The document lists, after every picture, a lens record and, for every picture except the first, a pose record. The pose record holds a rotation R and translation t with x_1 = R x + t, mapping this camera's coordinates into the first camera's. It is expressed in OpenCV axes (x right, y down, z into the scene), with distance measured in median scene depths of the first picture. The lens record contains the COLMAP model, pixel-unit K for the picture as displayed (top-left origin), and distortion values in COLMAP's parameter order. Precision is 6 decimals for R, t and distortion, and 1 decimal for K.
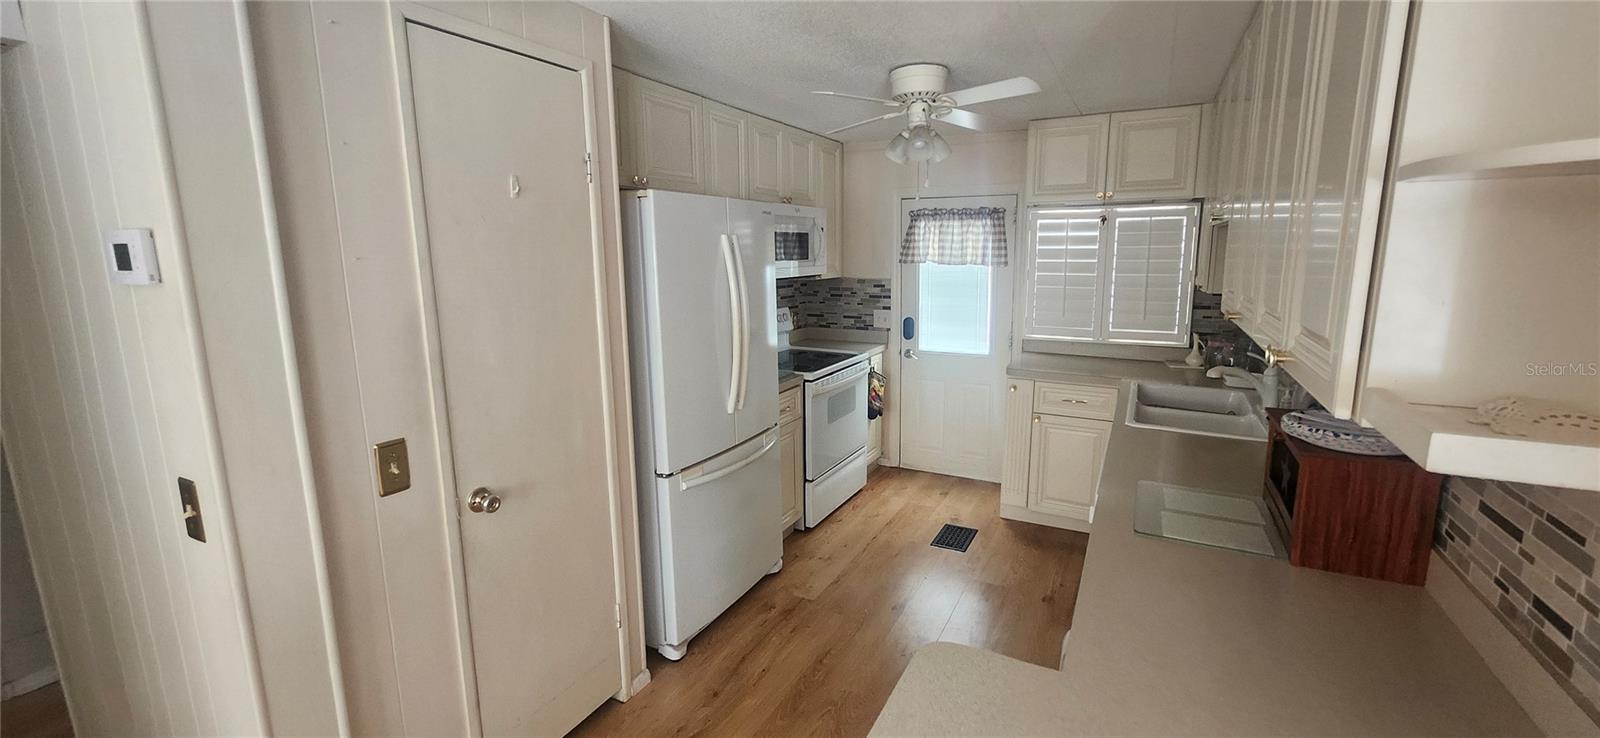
lens RADIAL K [[636.3, 0, 837.3], [0, 636.3, 366.6], [0, 0, 1]] dist [-0.002328, -0.001024]
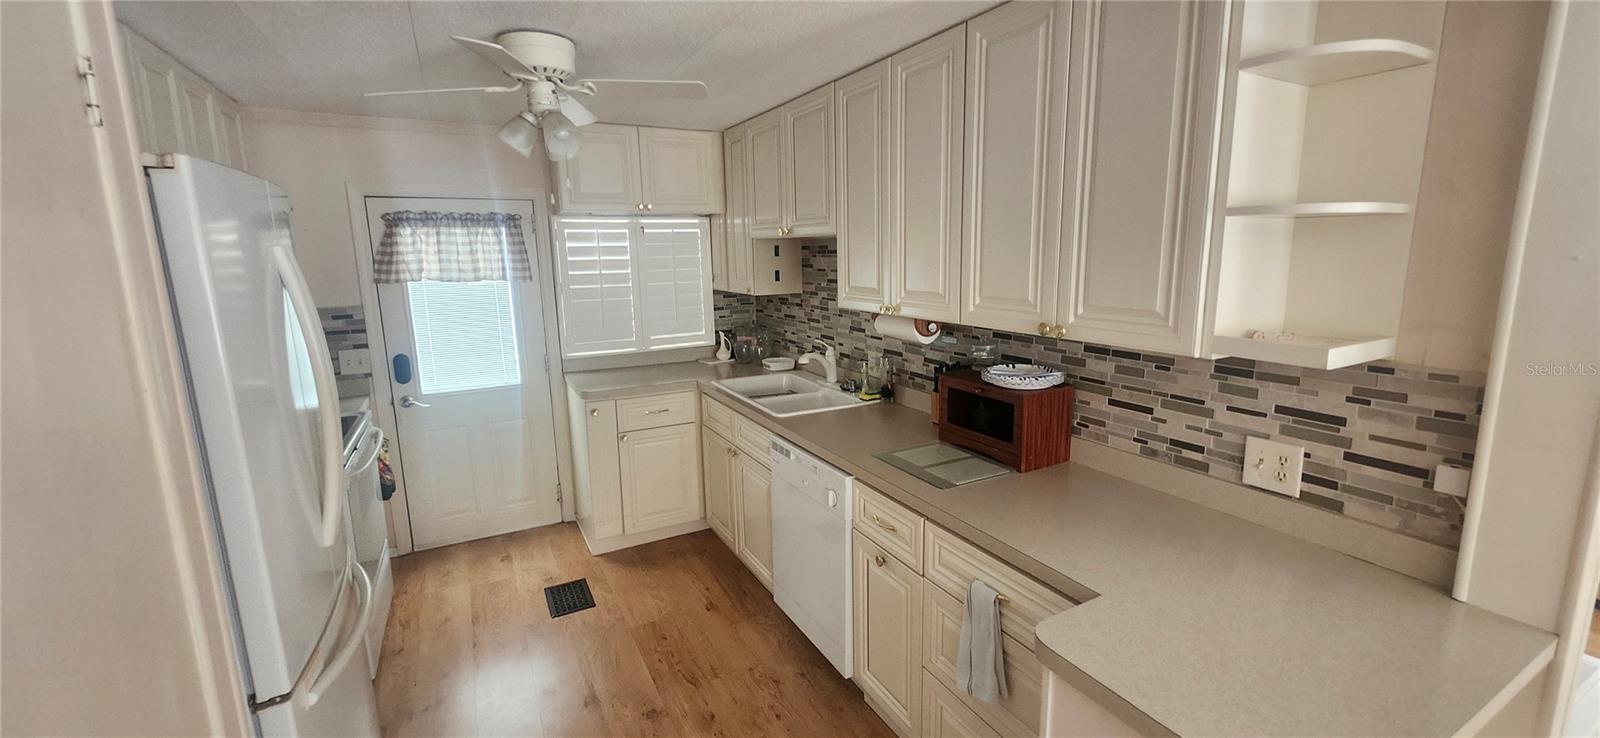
lens RADIAL K [[636.3, 0, 799.3], [0, 636.3, 371.0], [0, 0, 1]] dist [-0.002328, -0.001024]
pose [[0.562746, -0.157334, 0.811519, -0.260376], [0.164847, 0.983361, 0.076337, -0.041393], [-0.810026, 0.090818, 0.579318, 0.201724]]
